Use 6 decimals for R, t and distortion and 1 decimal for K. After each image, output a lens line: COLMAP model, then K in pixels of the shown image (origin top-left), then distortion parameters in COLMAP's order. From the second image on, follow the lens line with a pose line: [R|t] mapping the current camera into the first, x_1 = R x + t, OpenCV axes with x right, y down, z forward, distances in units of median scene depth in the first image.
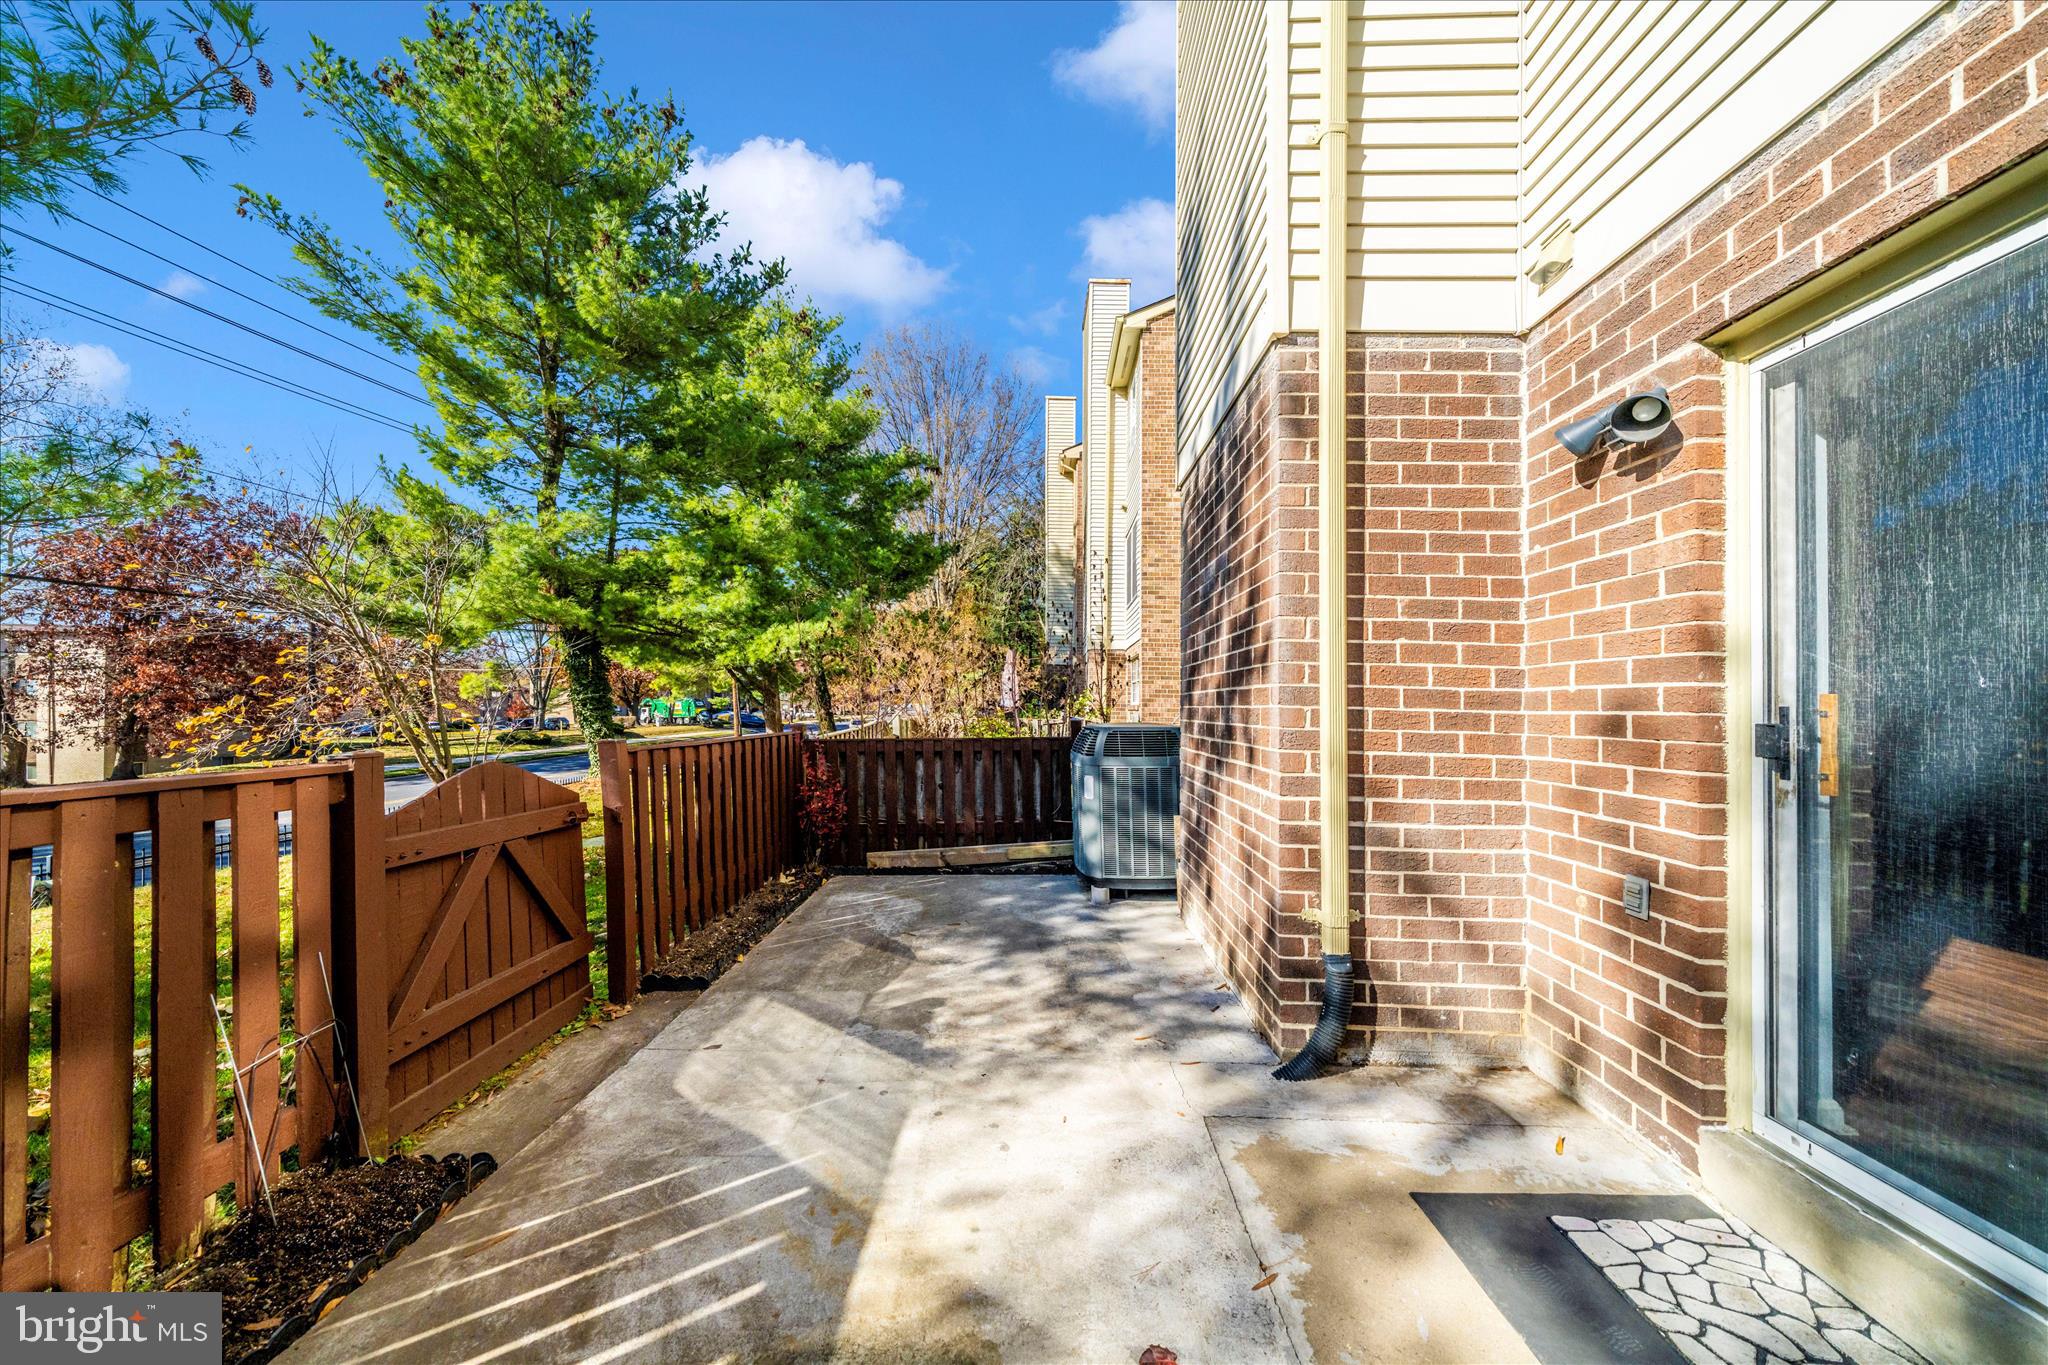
lens RADIAL K [[699.2, 0, 1025.0], [0, 699.2, 690.6], [0, 0, 1]] dist [-0.001374, -0.000146]
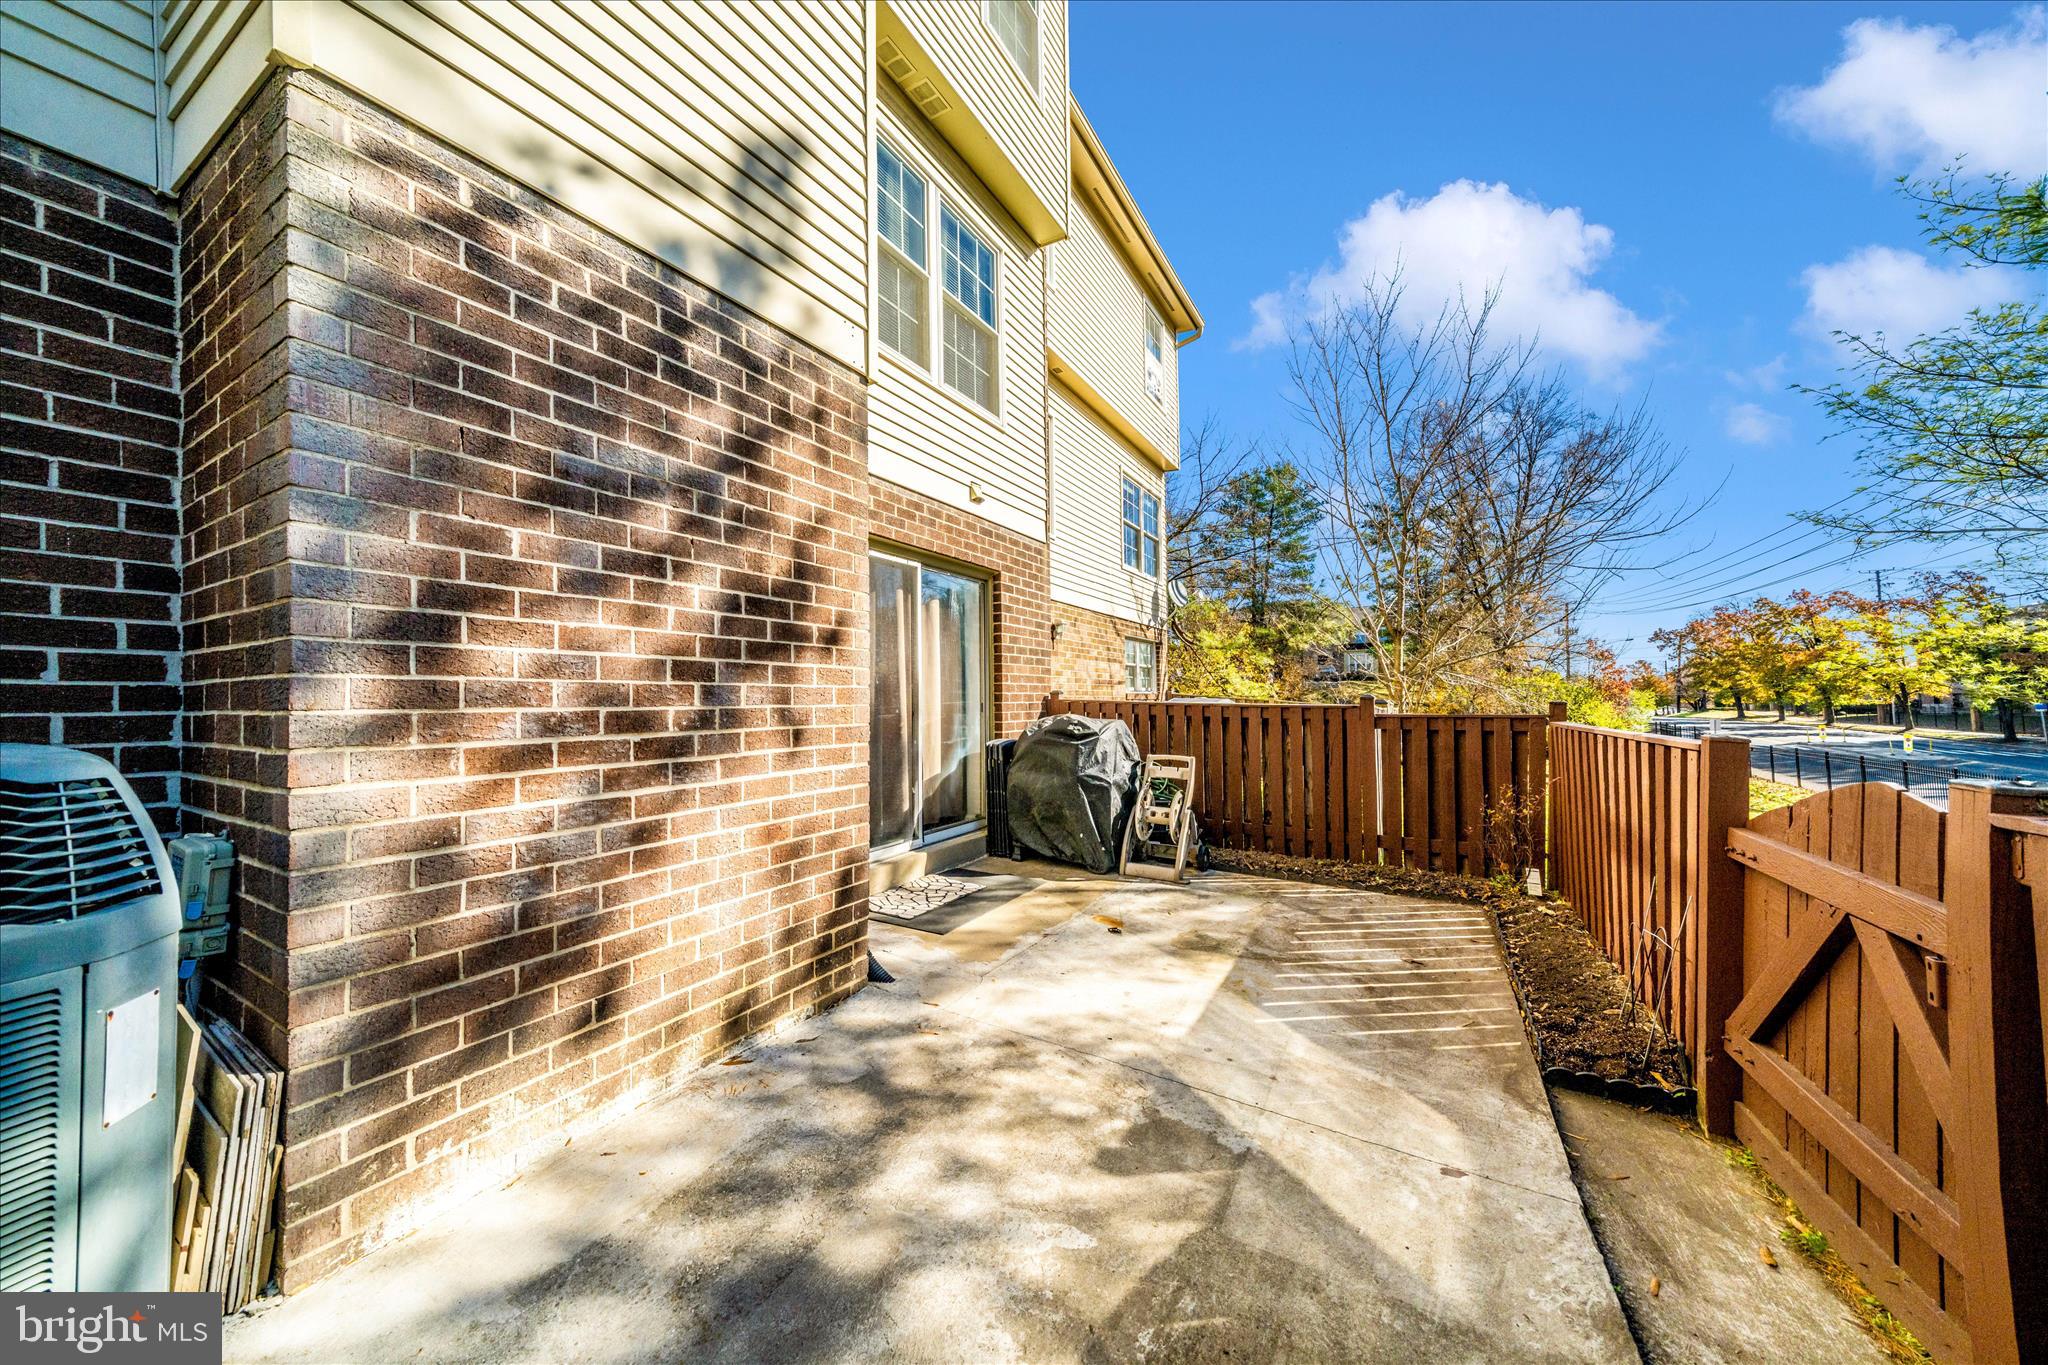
lens RADIAL K [[686.5, 0, 1028.0], [0, 686.5, 687.8], [0, 0, 1]] dist [-0.005829, -0.000152]
pose [[-0.875850, 0.000447, 0.482584, -0.380742], [-0.013104, 0.999609, -0.024710, 0.046592], [-0.482406, -0.027966, -0.875501, 1.683484]]
